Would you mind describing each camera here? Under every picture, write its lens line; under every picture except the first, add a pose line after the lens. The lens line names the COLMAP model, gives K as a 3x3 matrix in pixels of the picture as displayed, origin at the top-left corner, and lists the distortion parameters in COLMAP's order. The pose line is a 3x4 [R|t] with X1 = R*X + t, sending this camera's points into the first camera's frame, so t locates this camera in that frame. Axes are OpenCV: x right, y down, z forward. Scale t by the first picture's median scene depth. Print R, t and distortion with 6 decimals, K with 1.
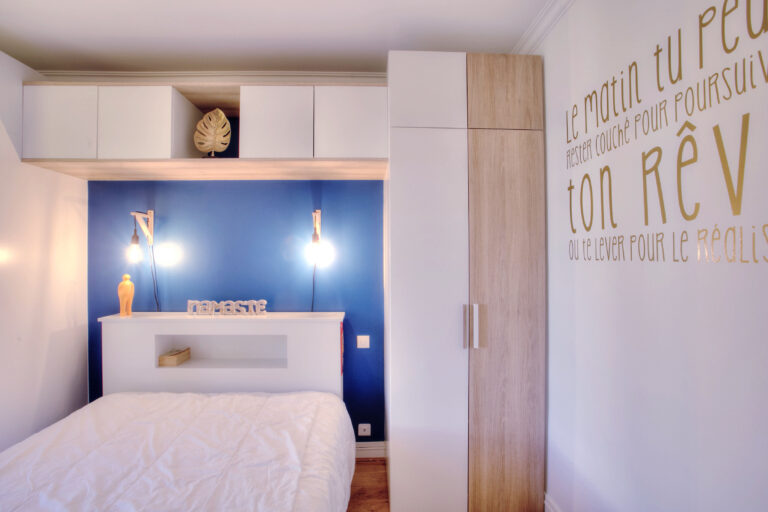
lens RADIAL K [[362.5, 0, 384.0], [0, 362.5, 256.0], [0, 0, 1]] dist [-0.072552, 0.022297]
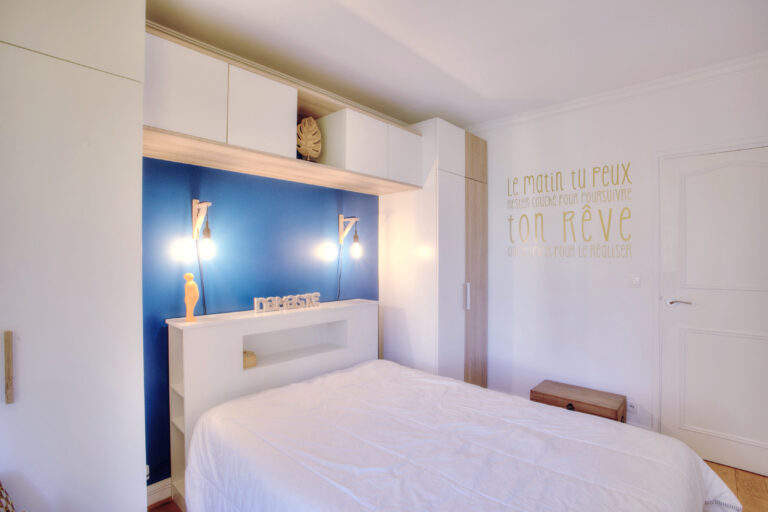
lens RADIAL K [[378.0, 0, 381.0], [0, 378.0, 254.8], [0, 0, 1]] dist [-0.064966, 0.028392]
pose [[0.715872, 0.006954, 0.698197, -1.123430], [-0.006285, 0.999974, -0.003516, 0.009214], [-0.698203, -0.001871, 0.715897, 0.027578]]
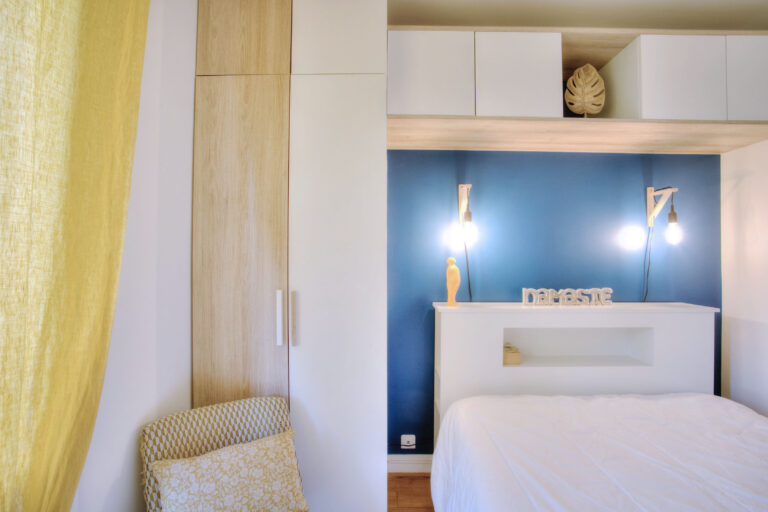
lens RADIAL K [[378.0, 0, 381.0], [0, 378.0, 254.8], [0, 0, 1]] dist [-0.064966, 0.028392]
pose [[0.998488, 0.008003, -0.054377, -0.929359], [-0.008604, 0.999904, -0.010829, 0.062860], [0.054285, 0.011281, 0.998462, 0.084162]]
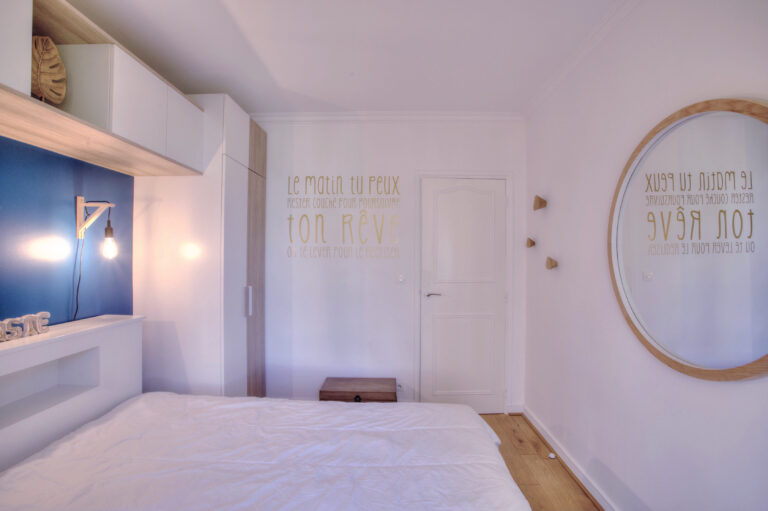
lens RADIAL K [[378.0, 0, 381.0], [0, 378.0, 254.3], [0, 0, 1]] dist [-0.064966, 0.028392]
pose [[0.082022, 0.012358, 0.996554, -1.128555], [-0.005827, 0.999912, -0.011920, 0.012388], [-0.996613, -0.004829, 0.082087, 0.293117]]
